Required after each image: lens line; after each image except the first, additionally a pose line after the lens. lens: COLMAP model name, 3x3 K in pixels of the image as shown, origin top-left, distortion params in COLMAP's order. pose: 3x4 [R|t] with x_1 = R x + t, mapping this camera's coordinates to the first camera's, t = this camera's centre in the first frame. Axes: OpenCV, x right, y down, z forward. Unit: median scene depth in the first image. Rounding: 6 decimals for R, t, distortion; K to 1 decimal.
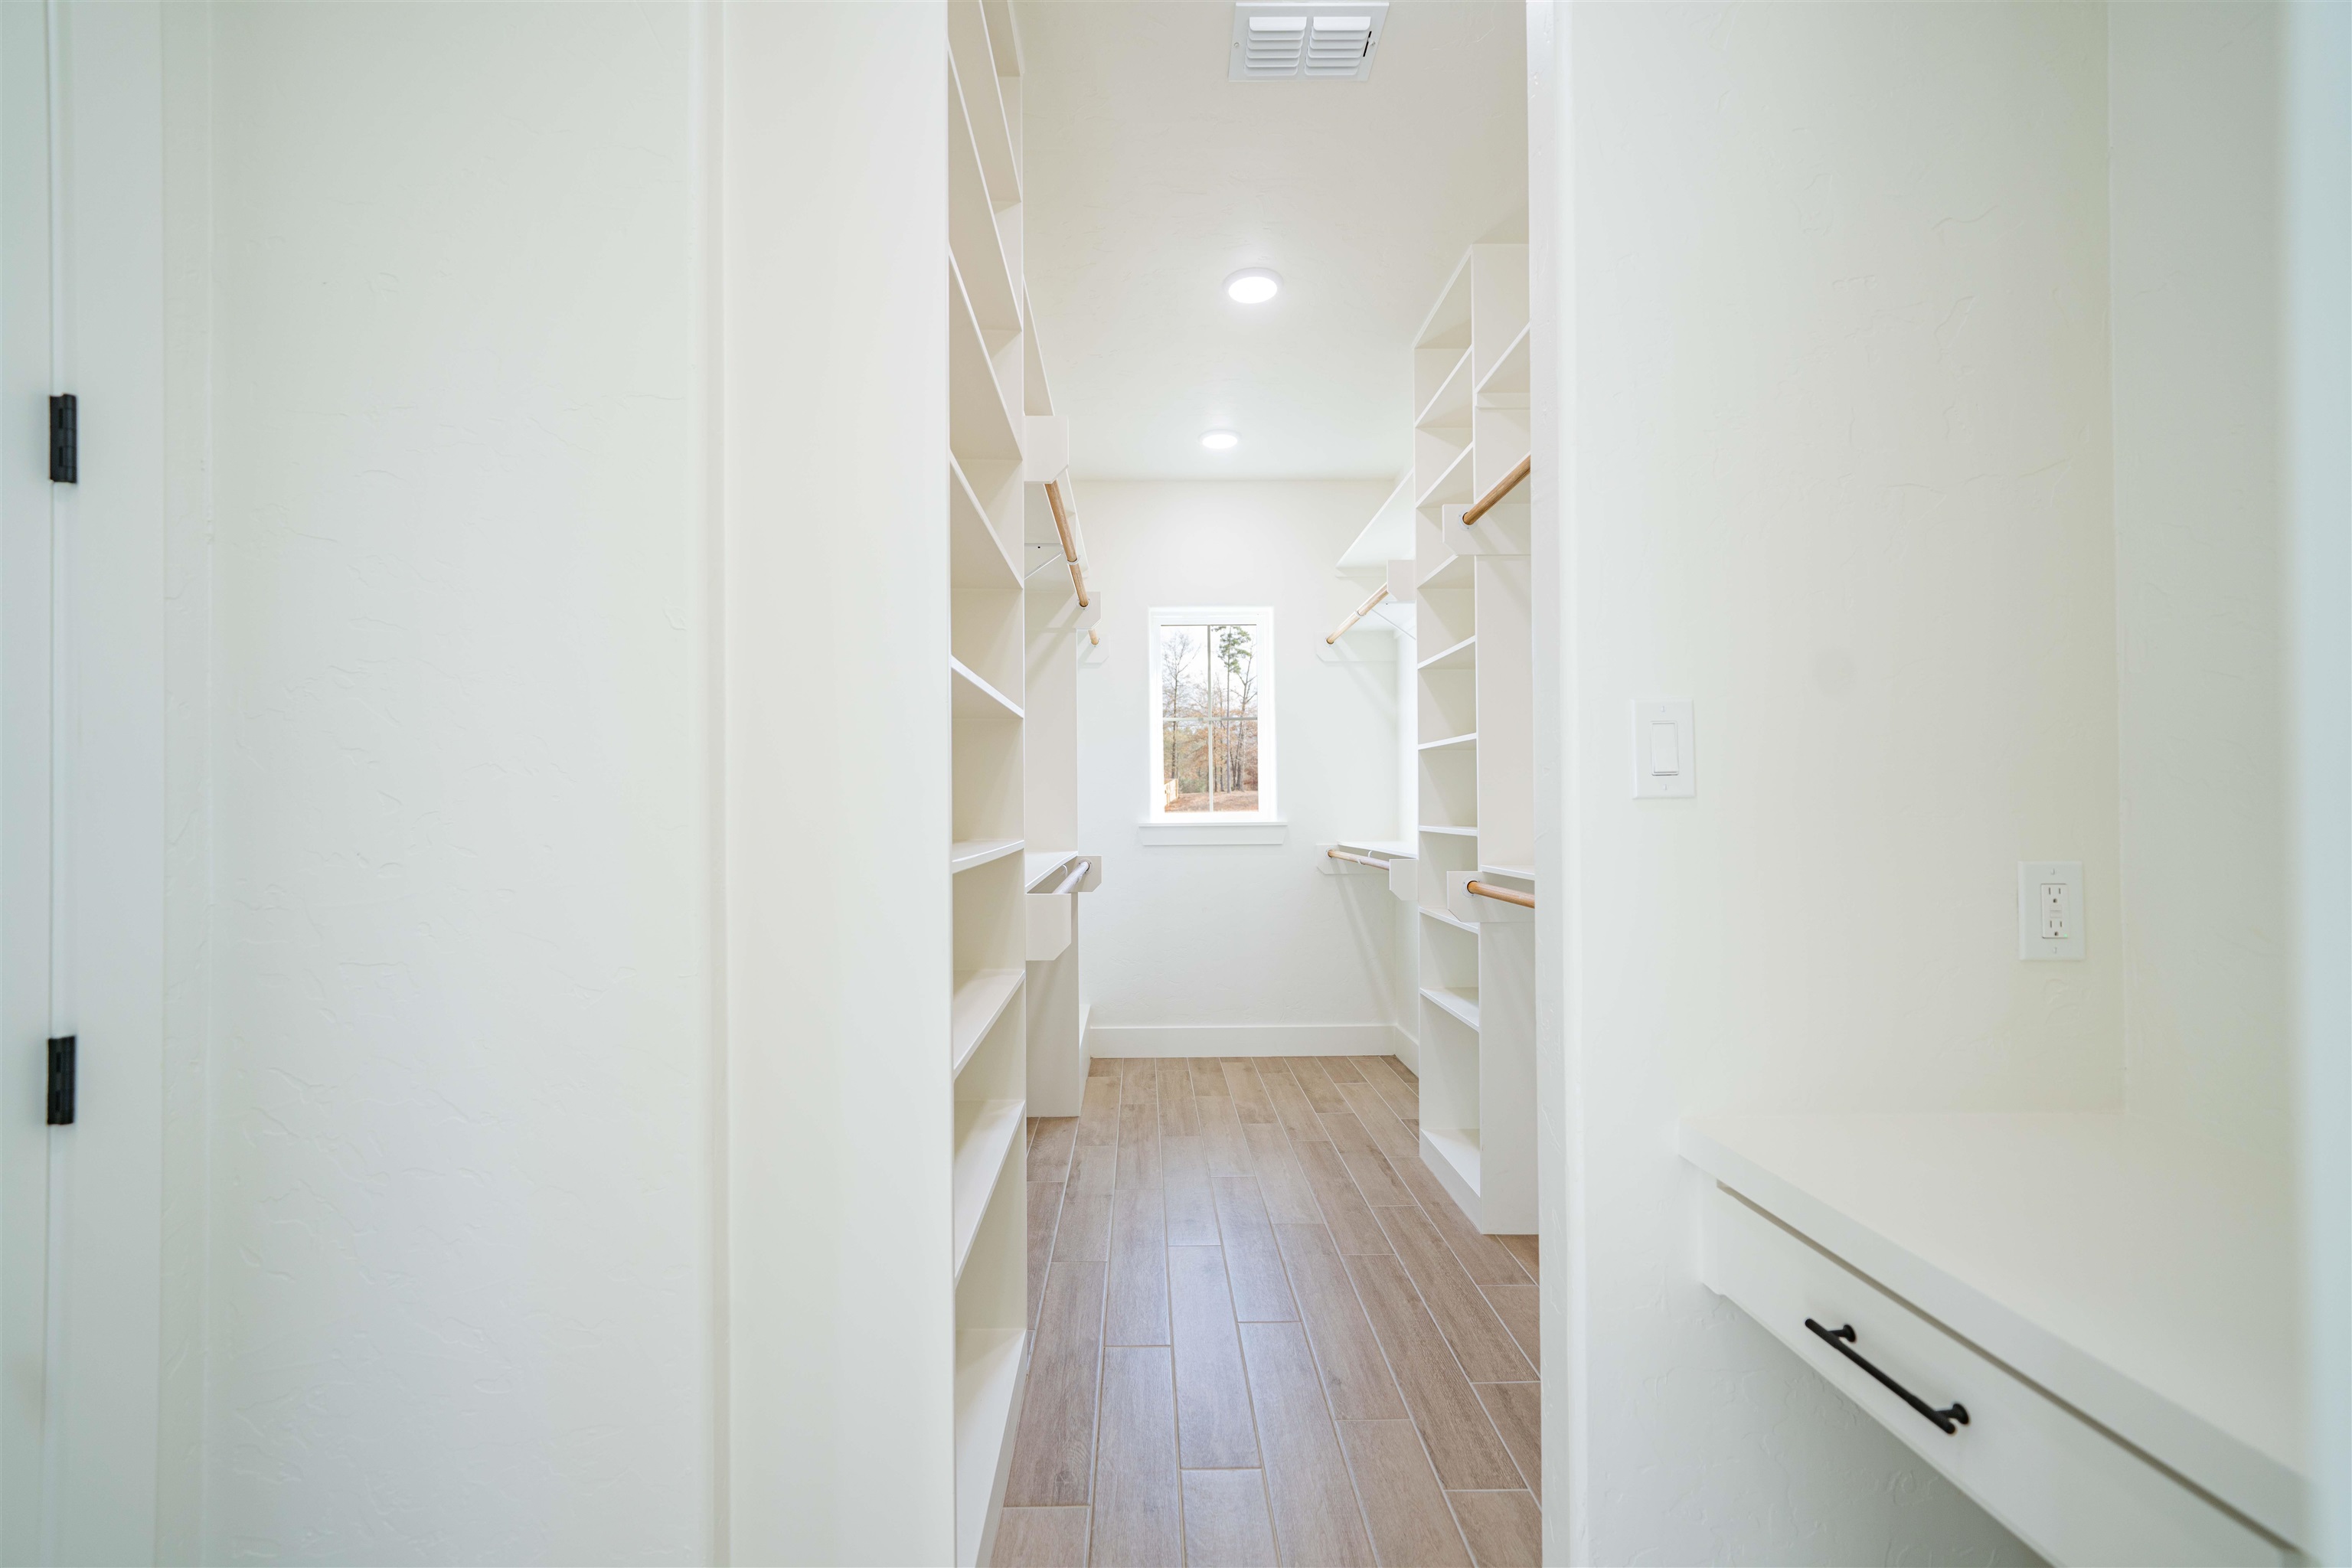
lens RADIAL K [[1023.7, 0, 1171.1], [0, 1023.7, 798.0], [0, 0, 1]] dist [0.000942, -0.000002]
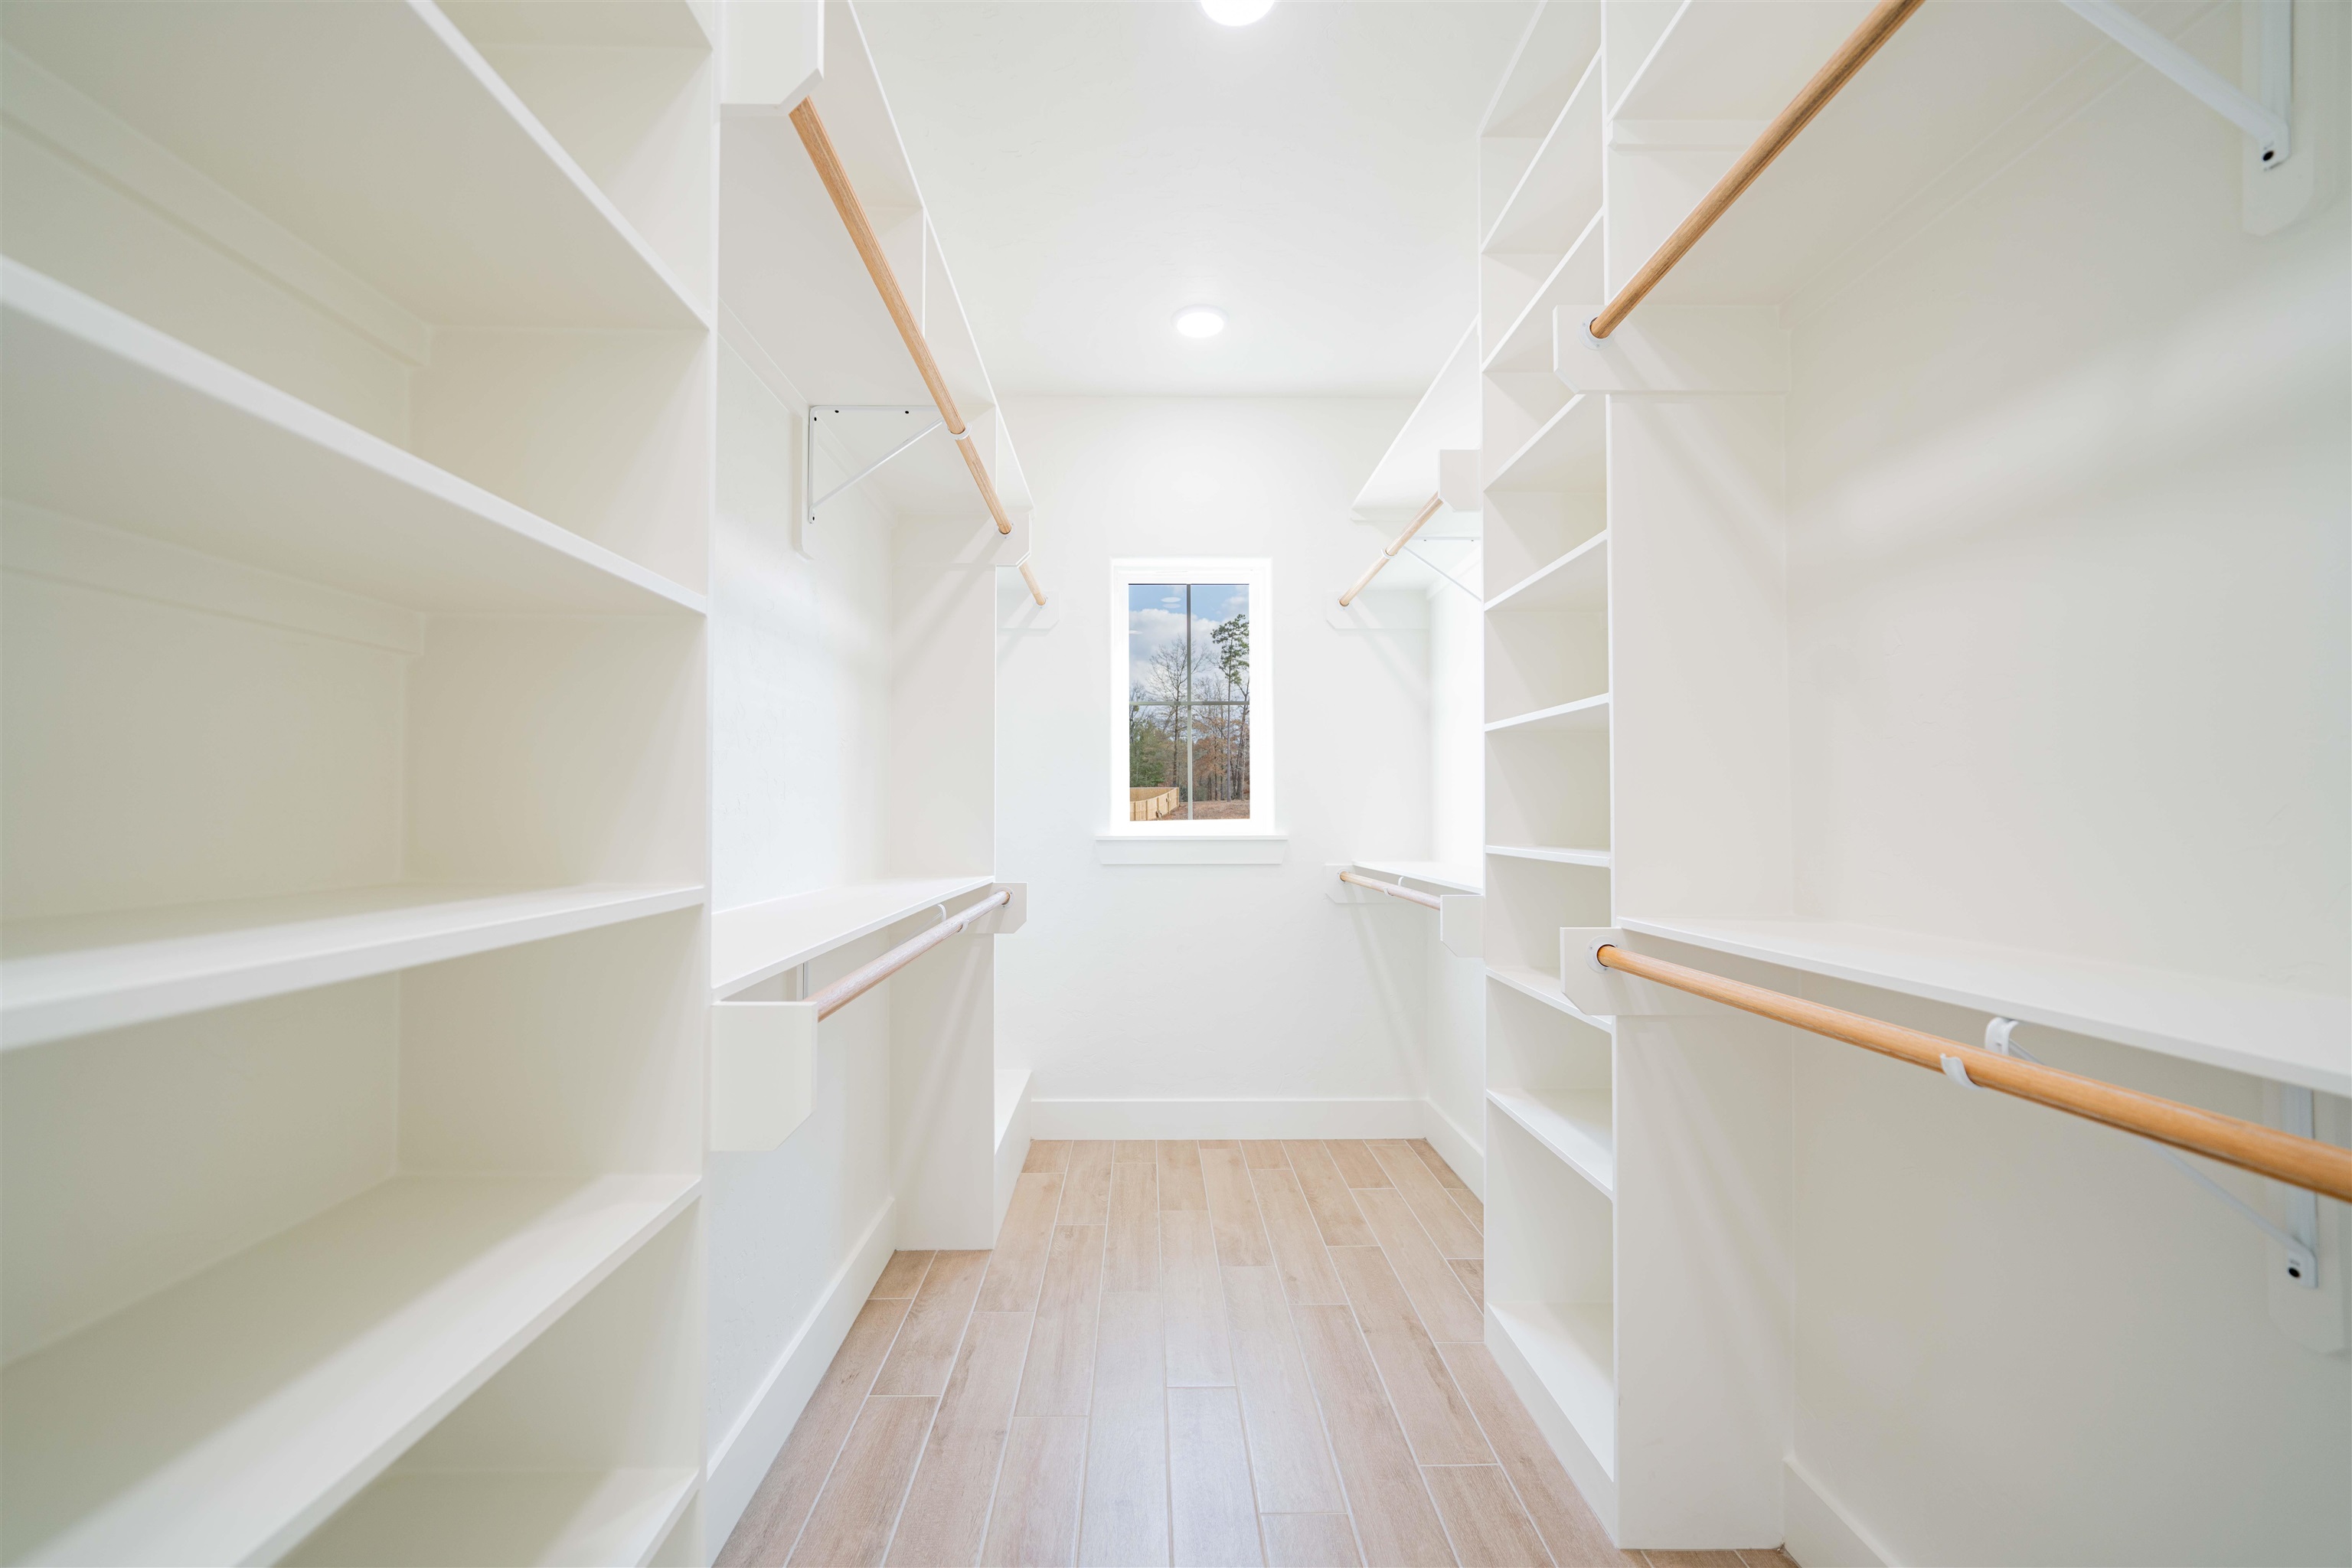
lens RADIAL K [[935.8, 0, 1176.0], [0, 935.8, 784.0], [0, 0, 1]] dist [-0.001616, -0.000086]
pose [[0.999961, 0.007478, -0.004773, 0.038595], [-0.007592, 0.999671, -0.024518, 0.003171], [0.004588, 0.024553, 0.999688, 0.348527]]
